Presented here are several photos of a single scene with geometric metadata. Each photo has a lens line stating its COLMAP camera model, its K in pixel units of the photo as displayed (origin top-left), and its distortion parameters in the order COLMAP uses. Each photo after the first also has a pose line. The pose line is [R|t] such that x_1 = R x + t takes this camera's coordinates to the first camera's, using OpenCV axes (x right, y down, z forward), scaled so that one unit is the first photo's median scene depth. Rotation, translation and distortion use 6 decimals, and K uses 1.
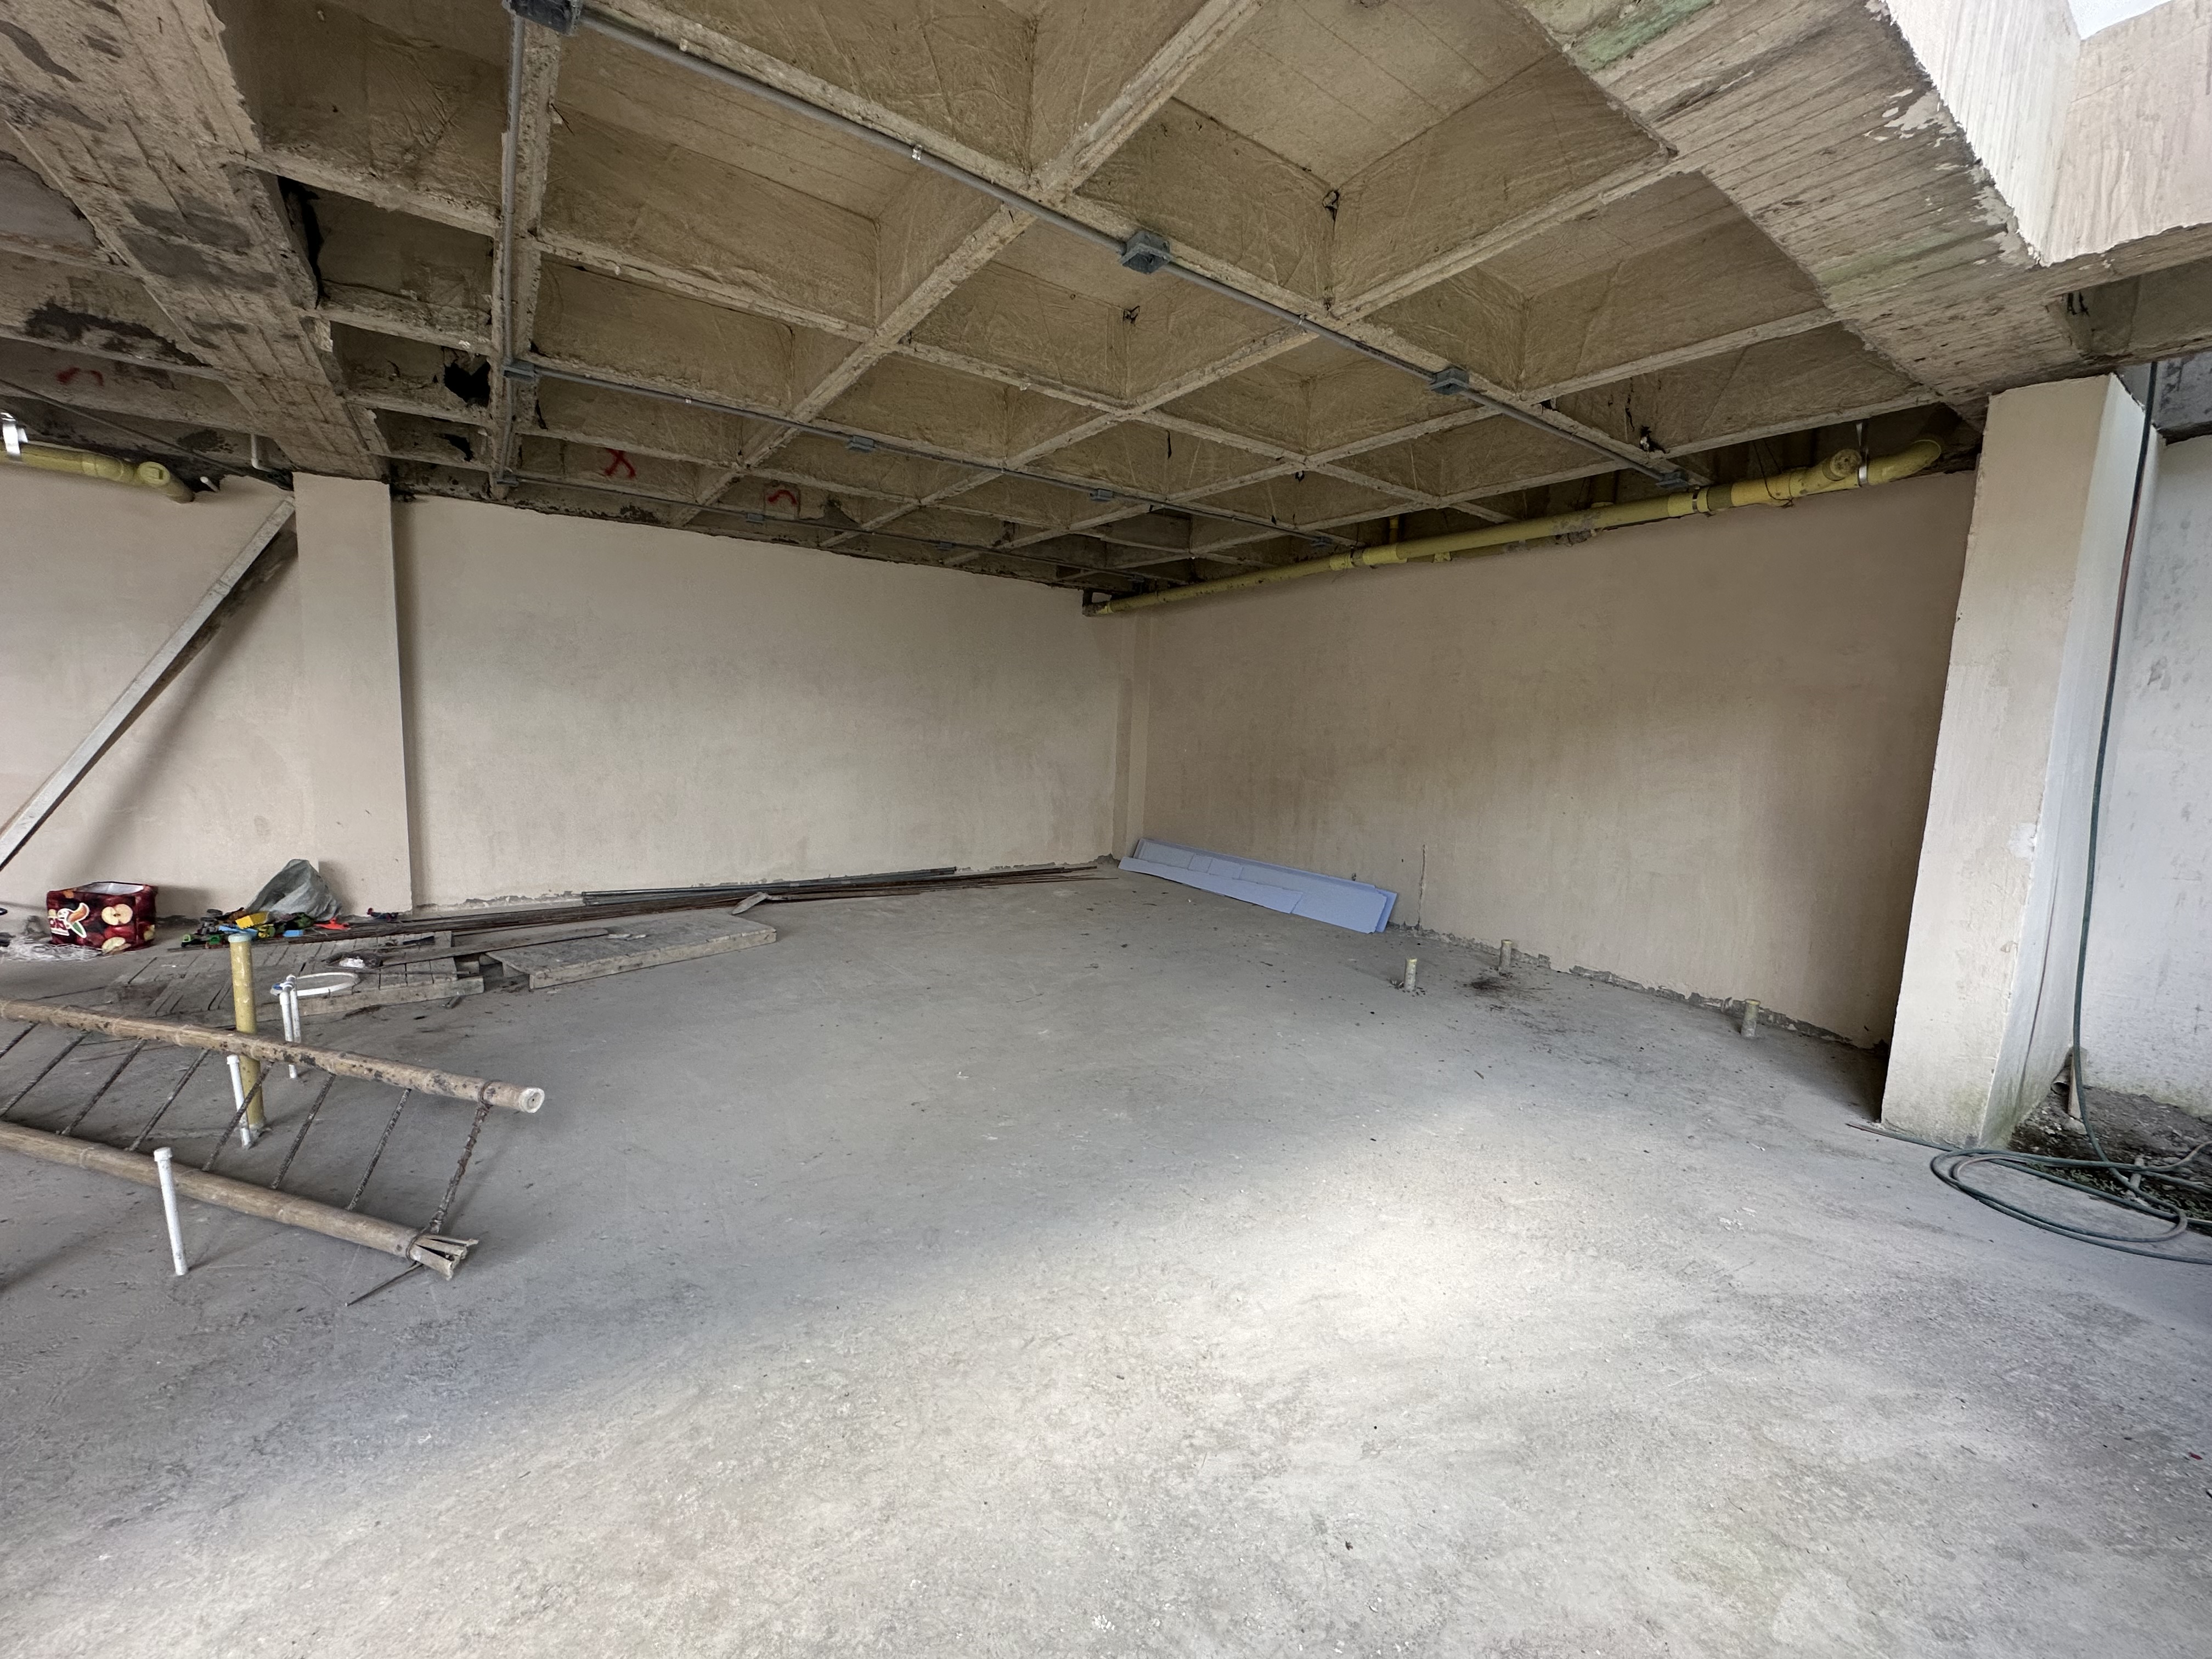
lens RADIAL K [[880.9, 0, 1107.3], [0, 880.9, 827.0], [0, 0, 1]] dist [-0.003724, 0.000890]
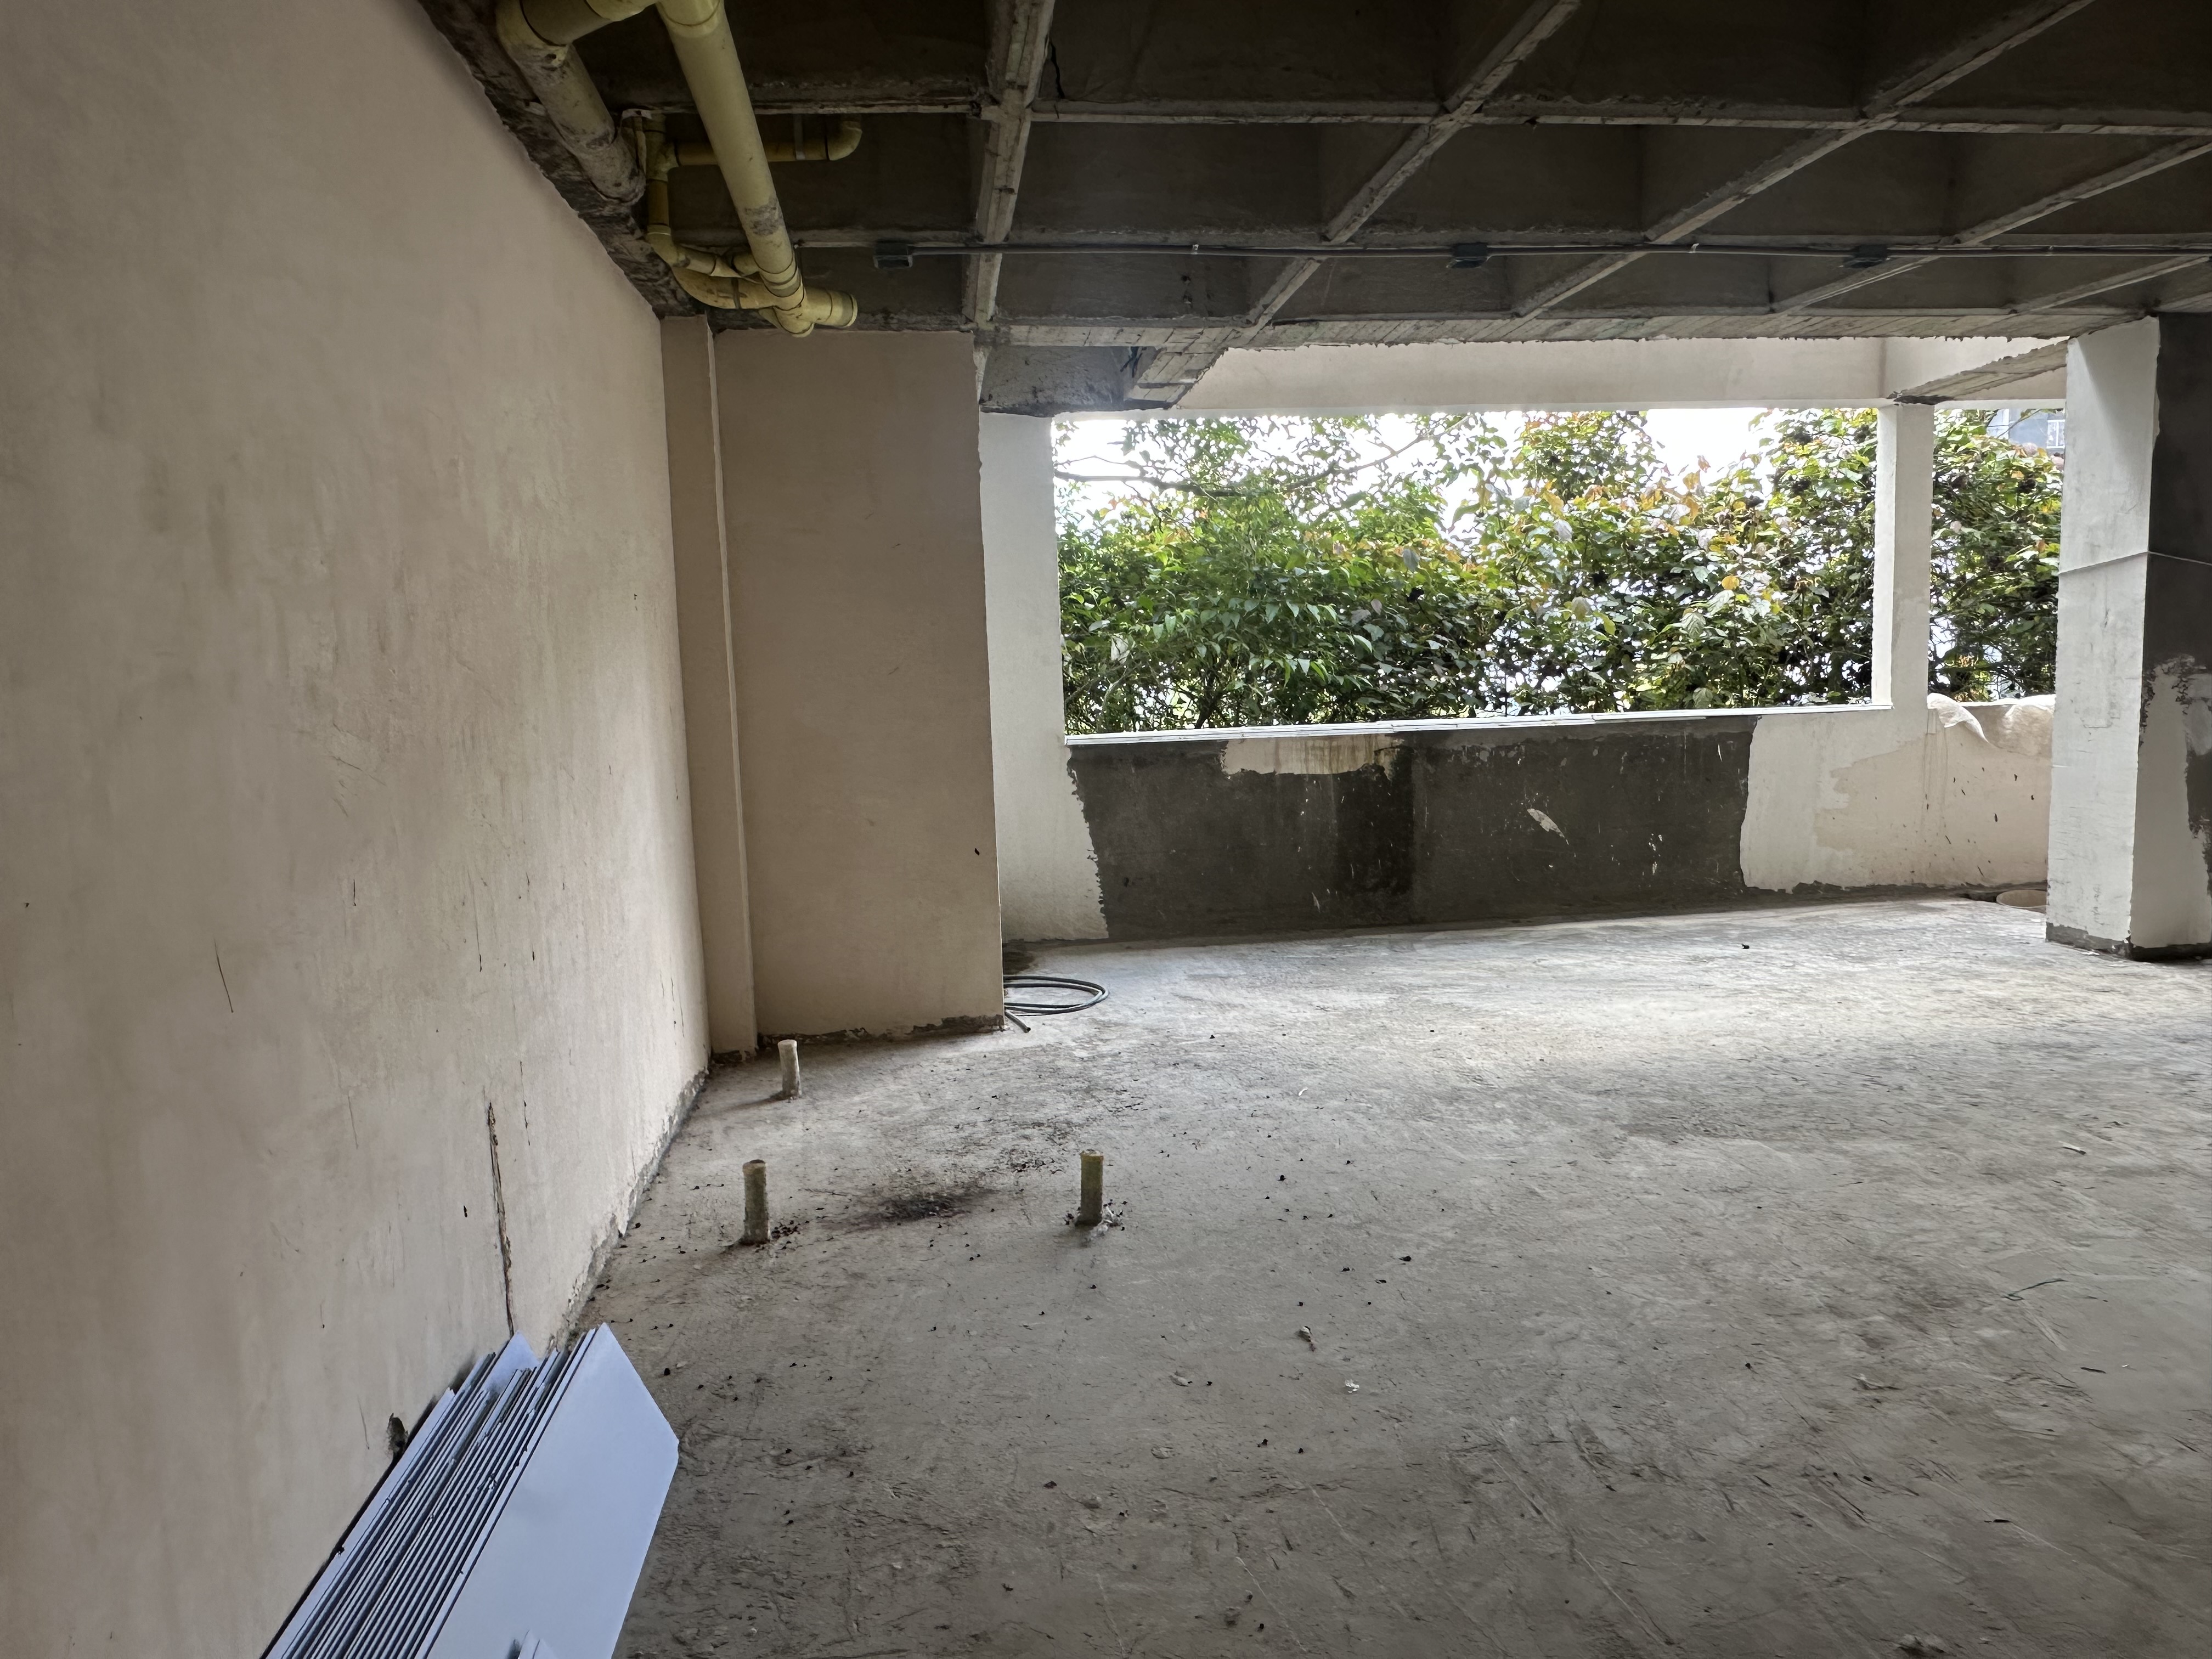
lens RADIAL K [[1444.7, 0, 1106.0], [0, 1444.7, 829.5], [0, 0, 1]] dist [-0.006911, -0.000227]
pose [[-0.885484, -0.061712, 0.460553, 0.002521], [0.055656, 0.969921, 0.236973, -0.222766], [-0.461324, 0.235468, -0.855415, 1.845191]]
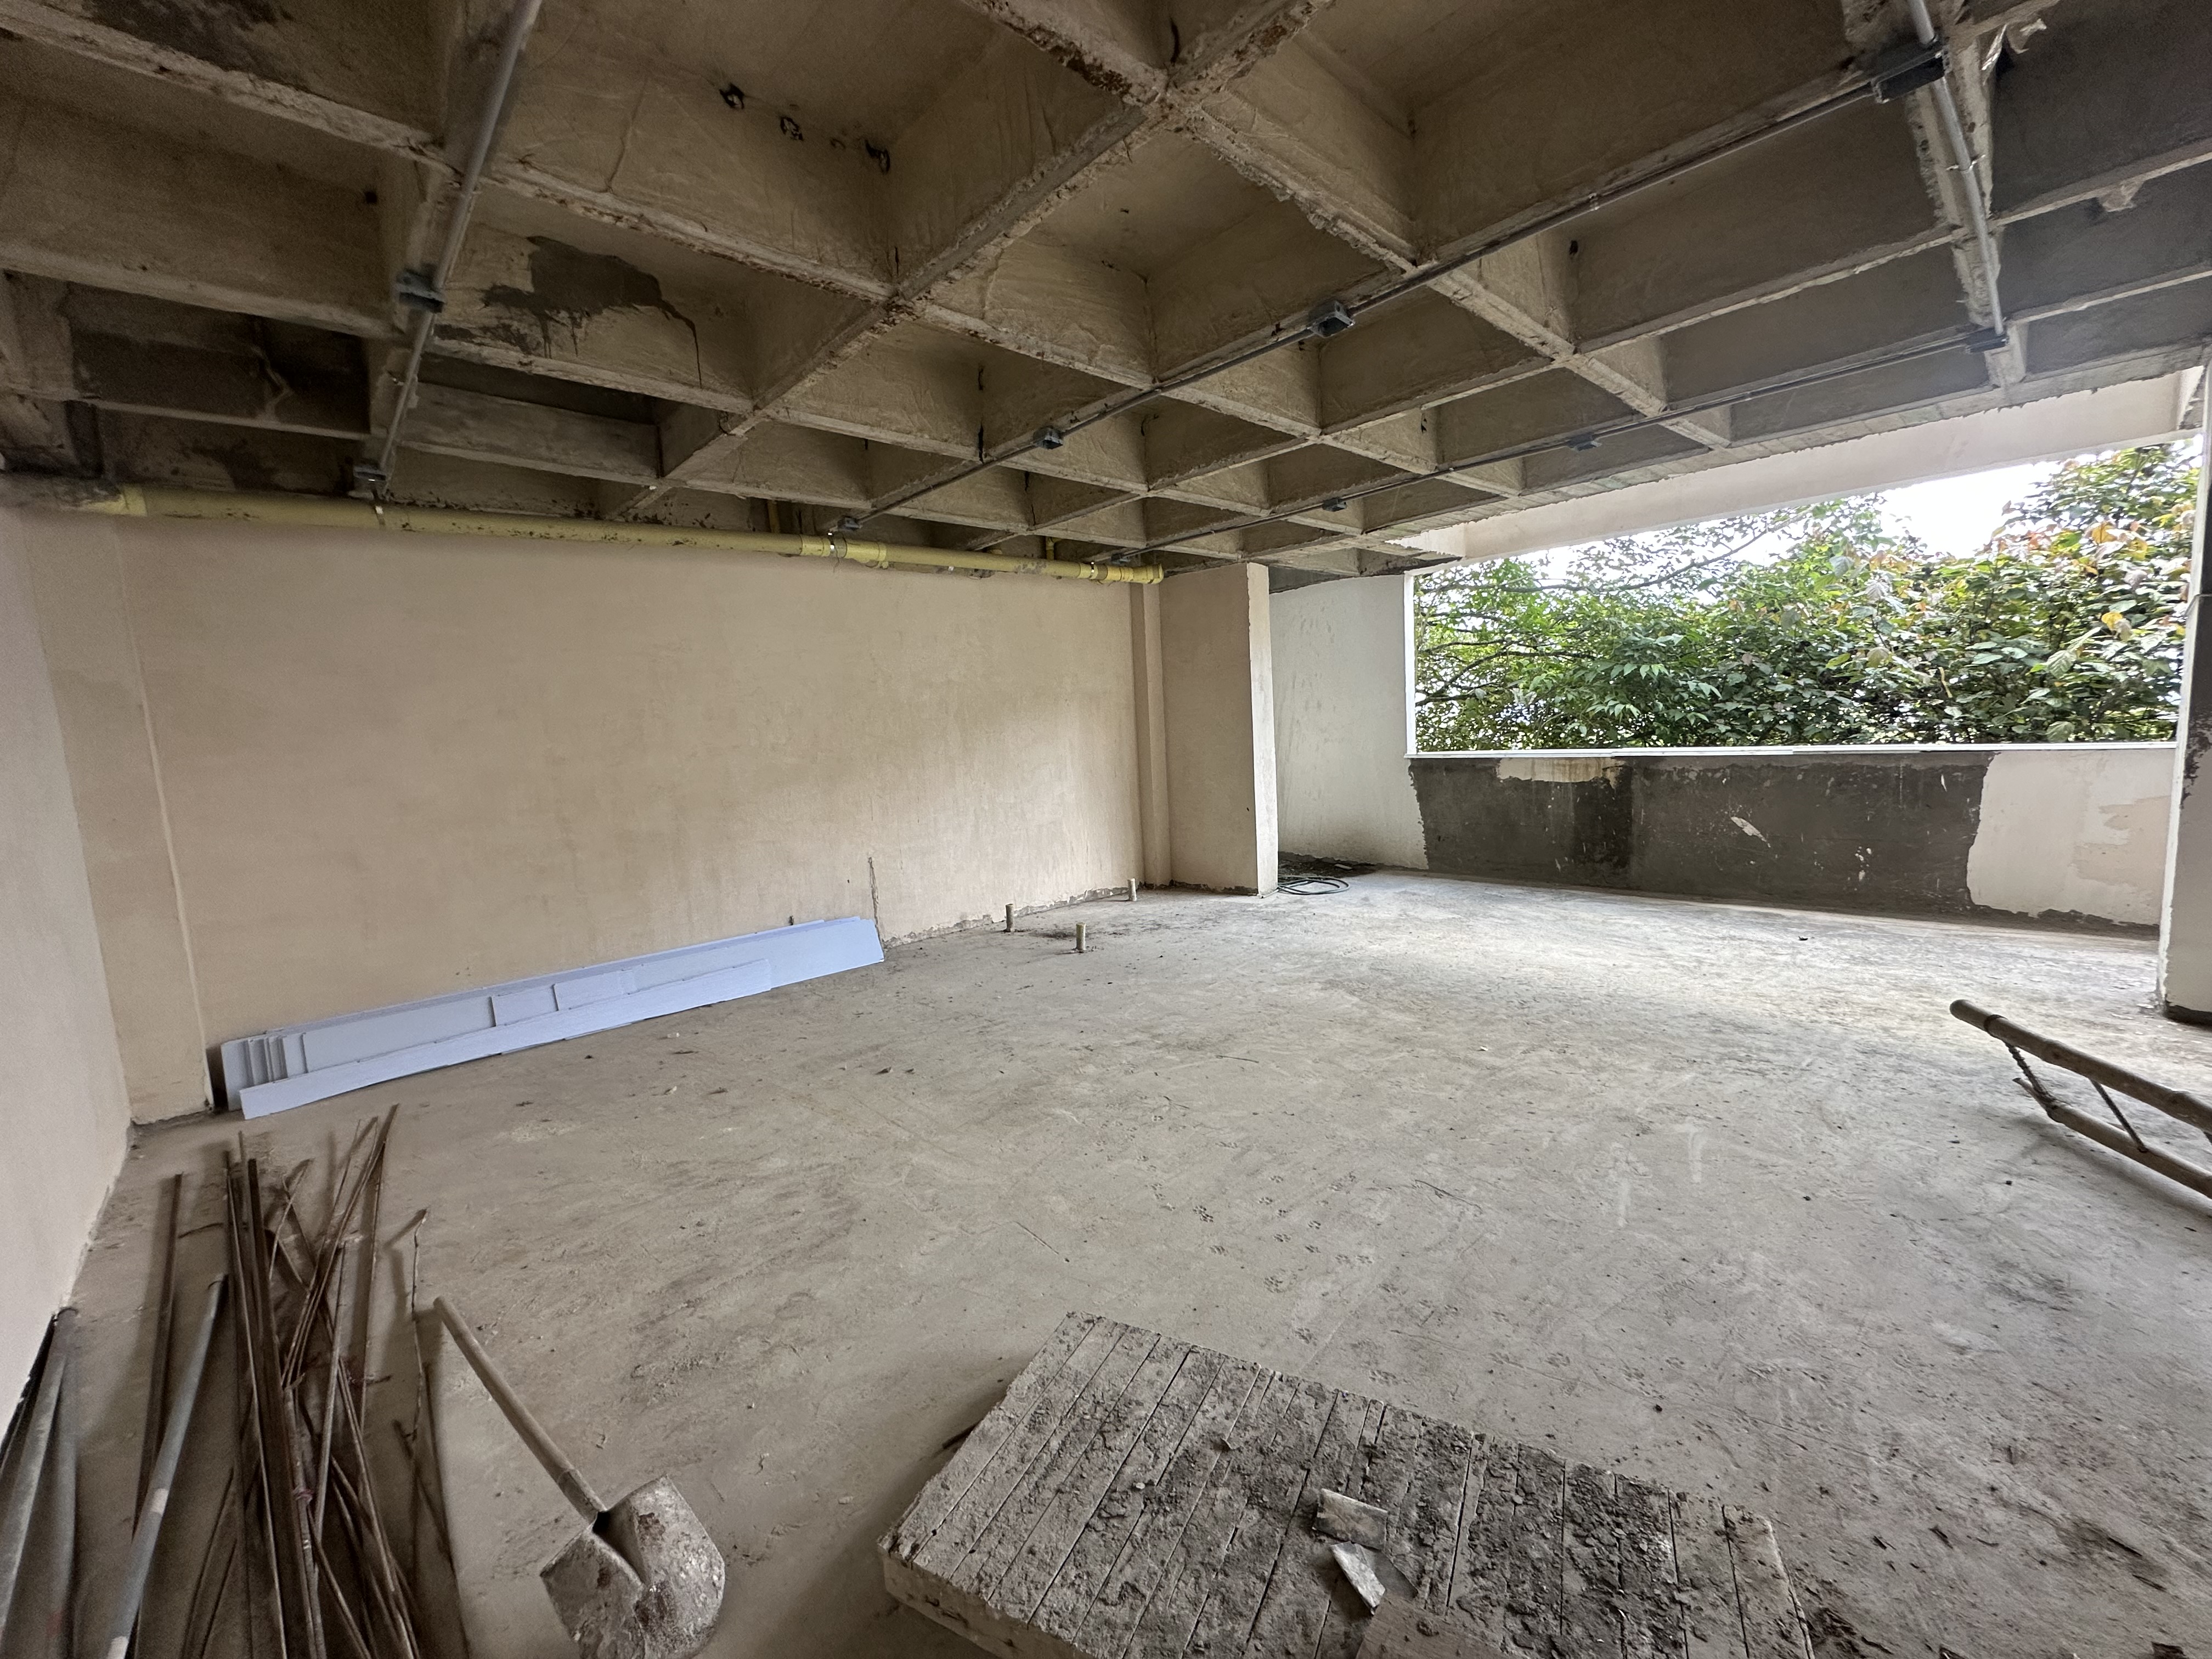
lens RADIAL K [[880.9, 0, 1107.3], [0, 880.9, 827.0], [0, 0, 1]] dist [-0.003724, 0.000890]
pose [[-0.143227, -0.144421, 0.979096, -0.905829], [0.165898, 0.971794, 0.167612, -0.191211], [-0.975686, 0.186437, -0.115228, 1.239063]]
